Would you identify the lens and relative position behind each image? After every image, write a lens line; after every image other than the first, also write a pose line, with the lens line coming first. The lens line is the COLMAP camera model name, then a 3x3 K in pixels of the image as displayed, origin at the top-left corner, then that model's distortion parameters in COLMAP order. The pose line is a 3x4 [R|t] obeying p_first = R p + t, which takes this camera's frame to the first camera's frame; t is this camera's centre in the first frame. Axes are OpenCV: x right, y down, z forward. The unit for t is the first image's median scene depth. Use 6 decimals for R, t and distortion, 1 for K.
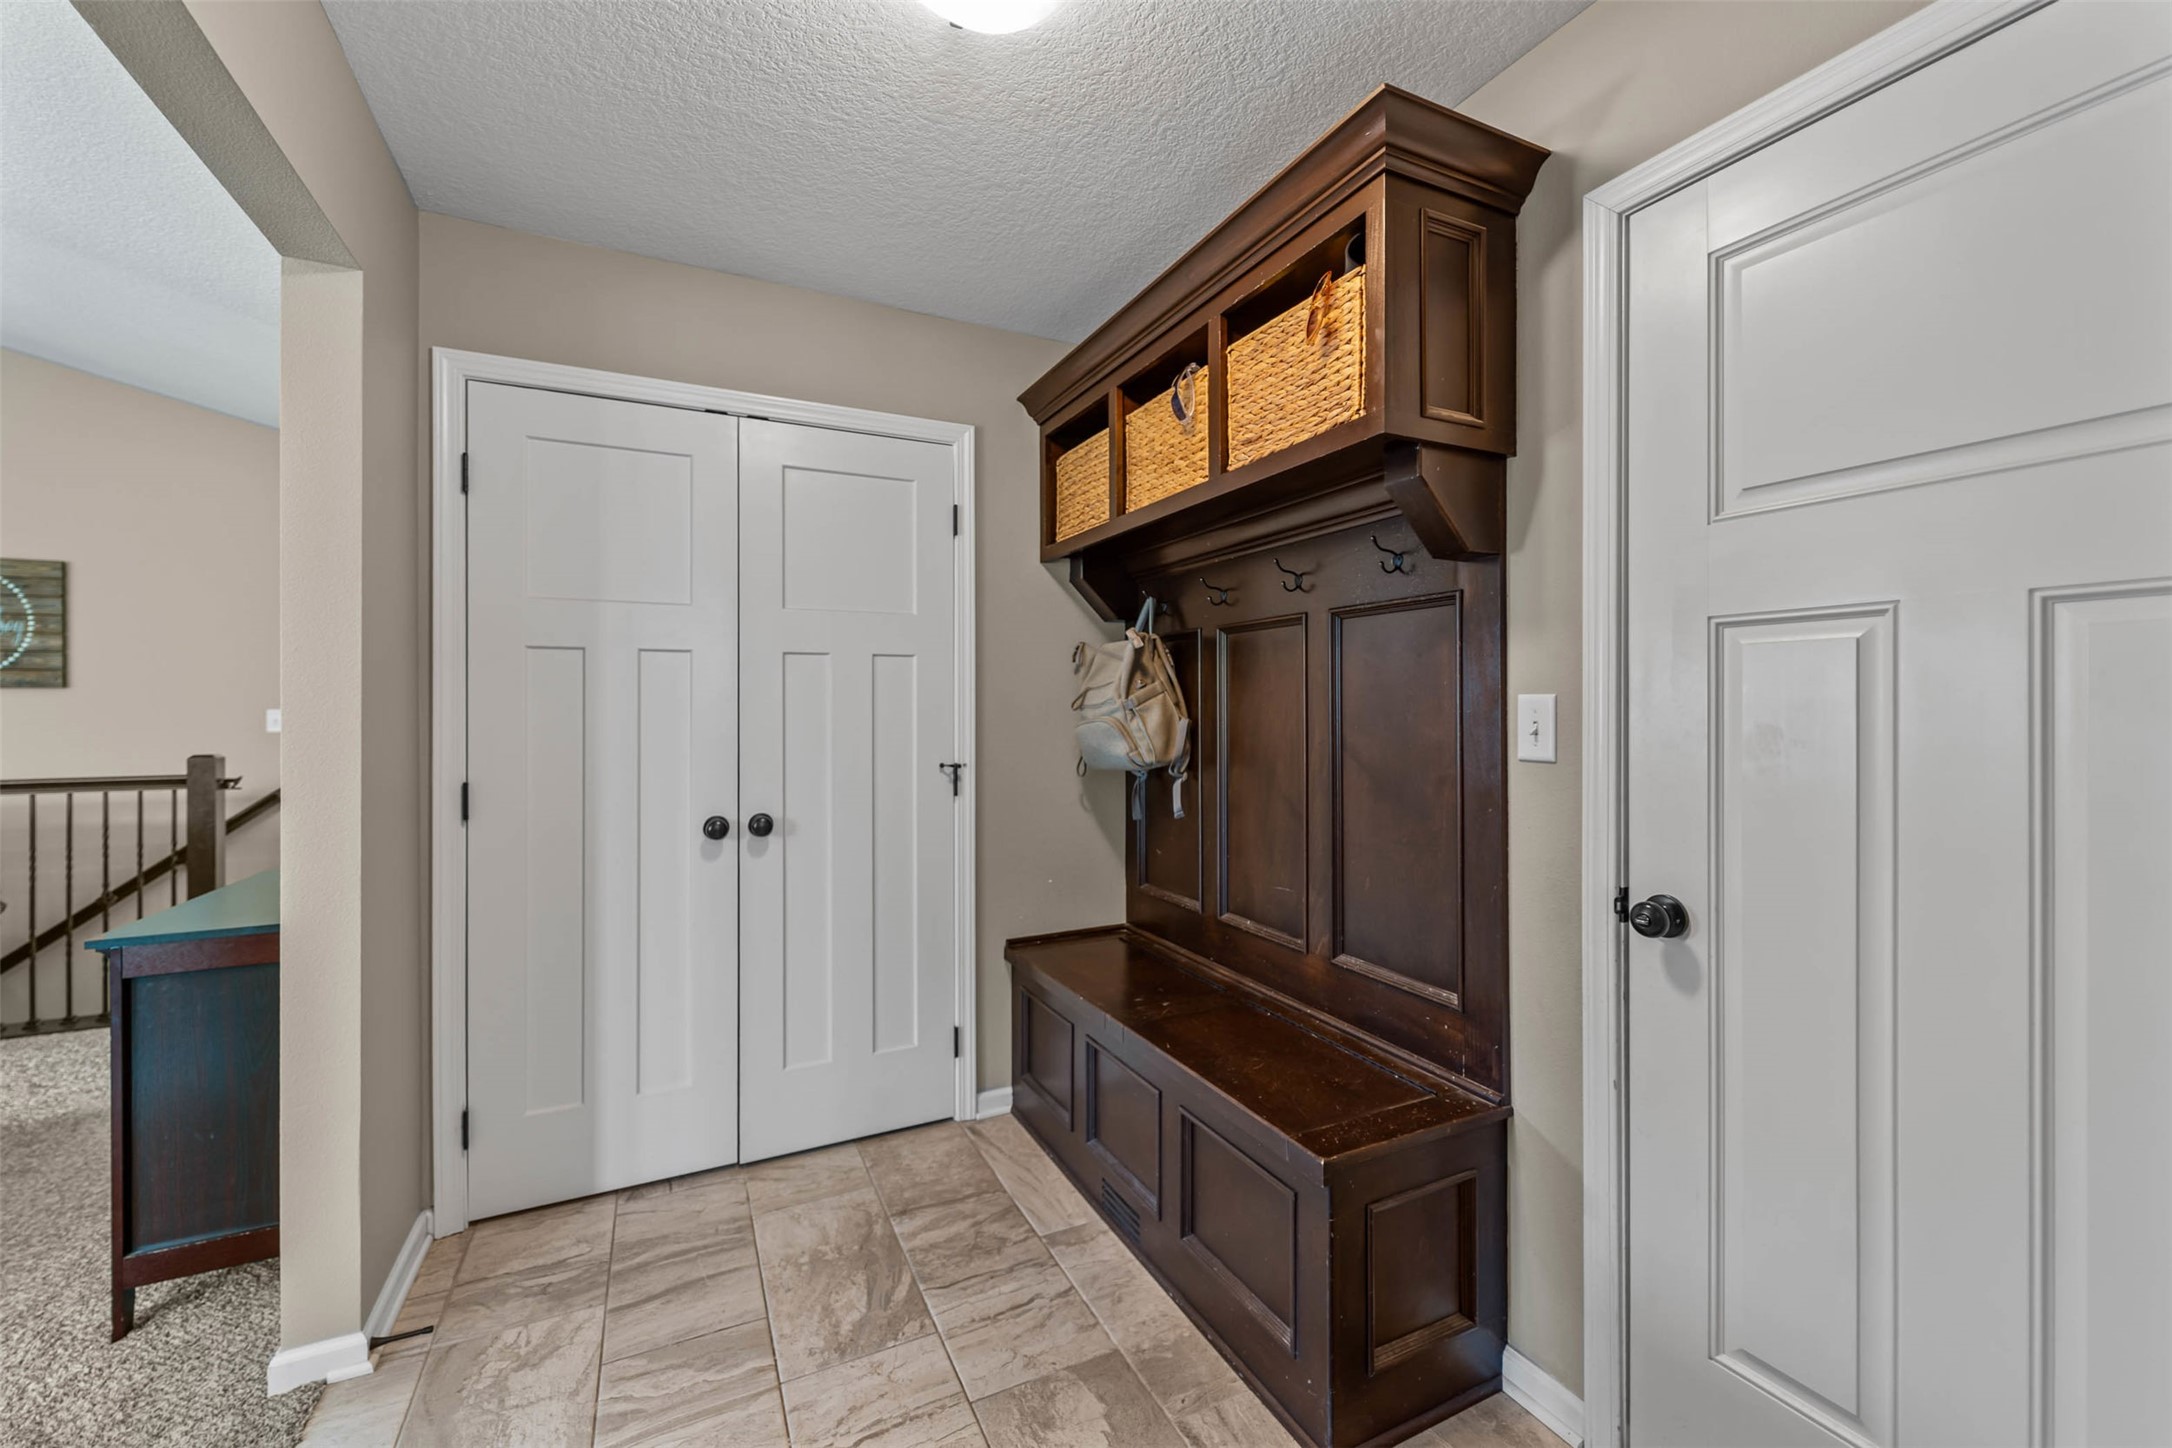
lens RADIAL K [[874.2, 0, 1089.8], [0, 874.2, 709.9], [0, 0, 1]] dist [-0.001876, -0.000196]
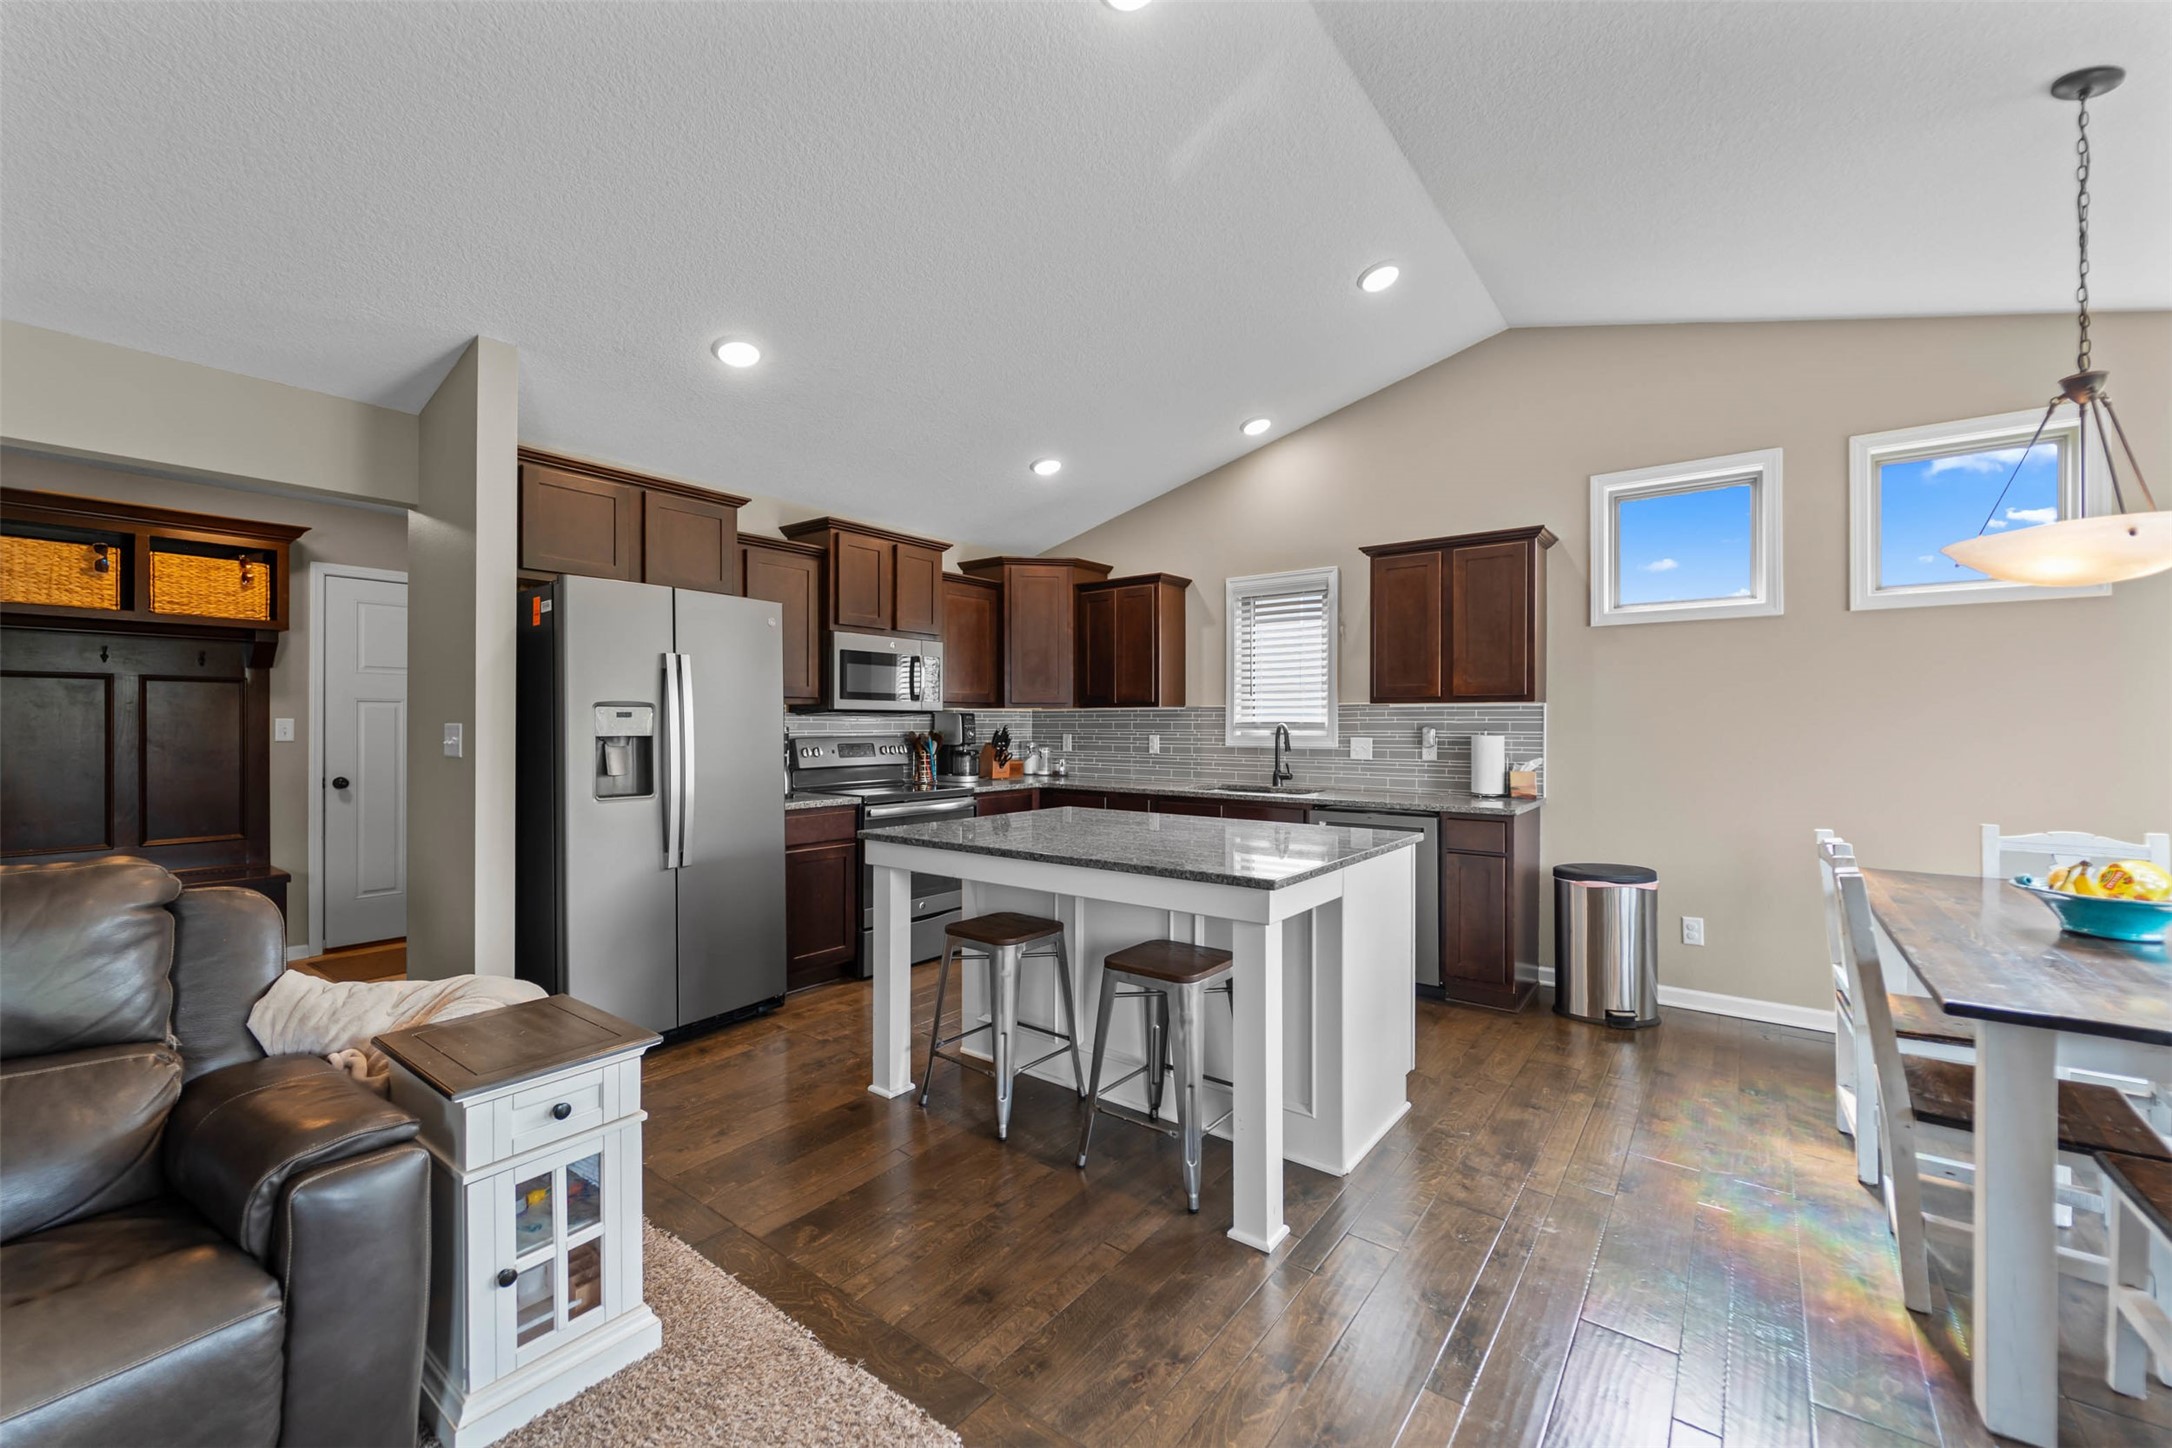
lens RADIAL K [[874.2, 0, 1095.6], [0, 874.2, 720.5], [0, 0, 1]] dist [-0.001876, -0.000196]
pose [[-0.449224, 0.002347, 0.893416, -3.297772], [-0.000180, 0.999996, -0.002717, -0.004103], [-0.893419, -0.001381, -0.449222, -0.112255]]
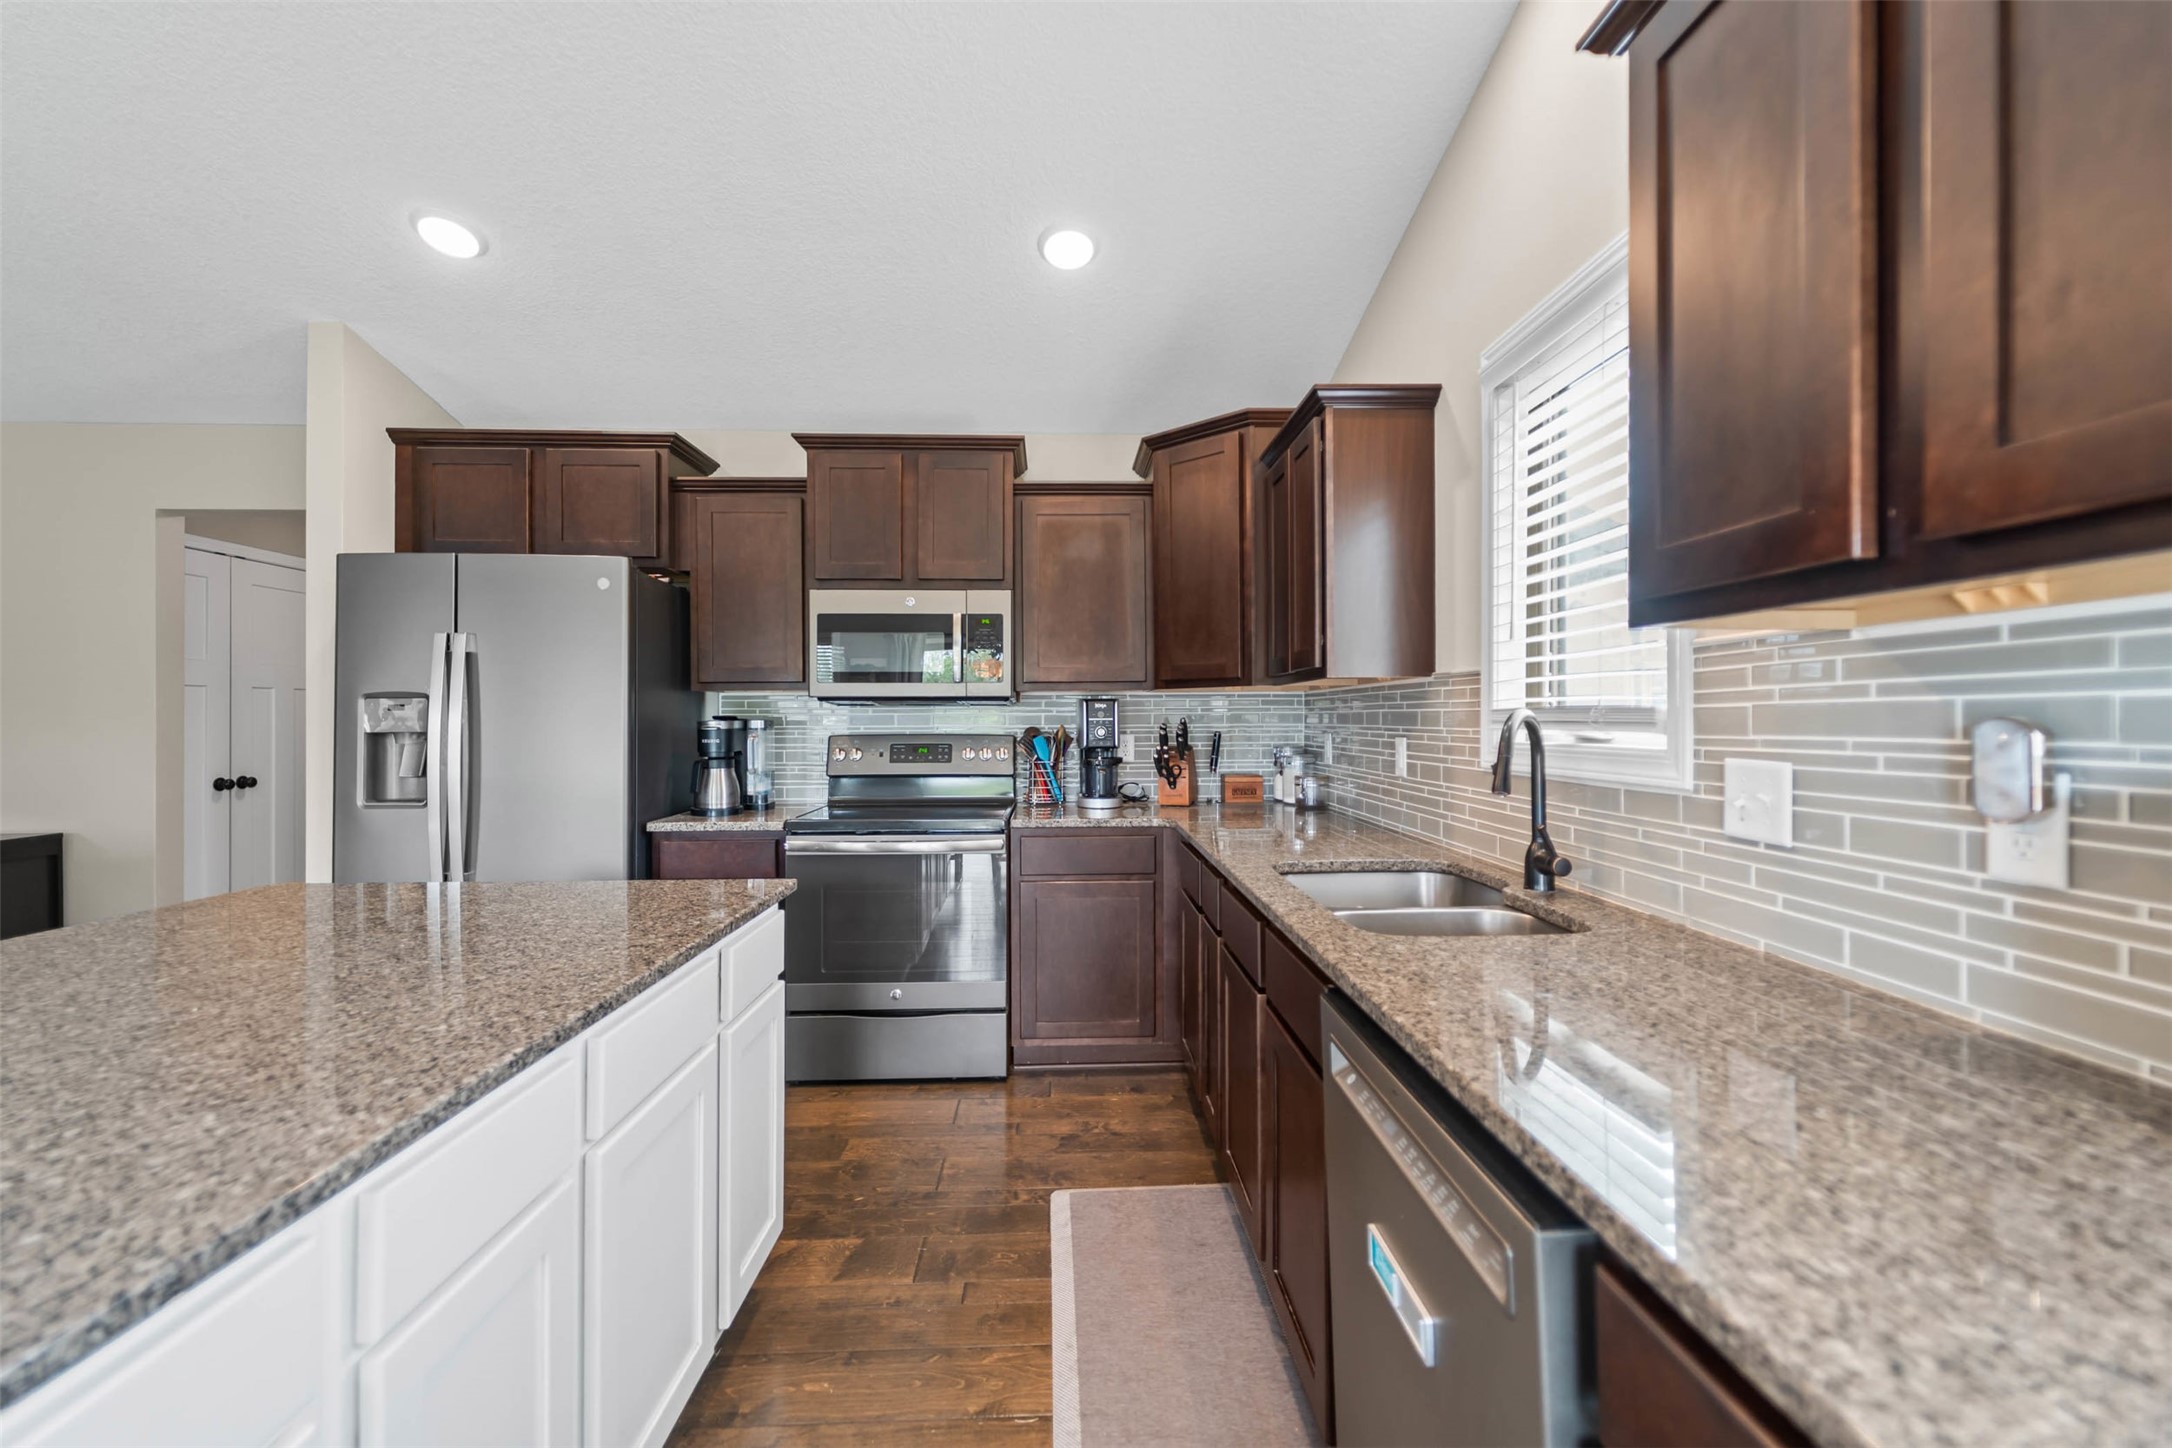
lens RADIAL K [[874.2, 0, 1094.9], [0, 874.2, 728.2], [0, 0, 1]] dist [-0.001876, -0.000196]
pose [[0.406851, -0.011723, 0.913419, -1.999685], [0.003089, 0.999930, 0.011457, 0.004791], [-0.913489, -0.001840, 0.406859, -2.090628]]
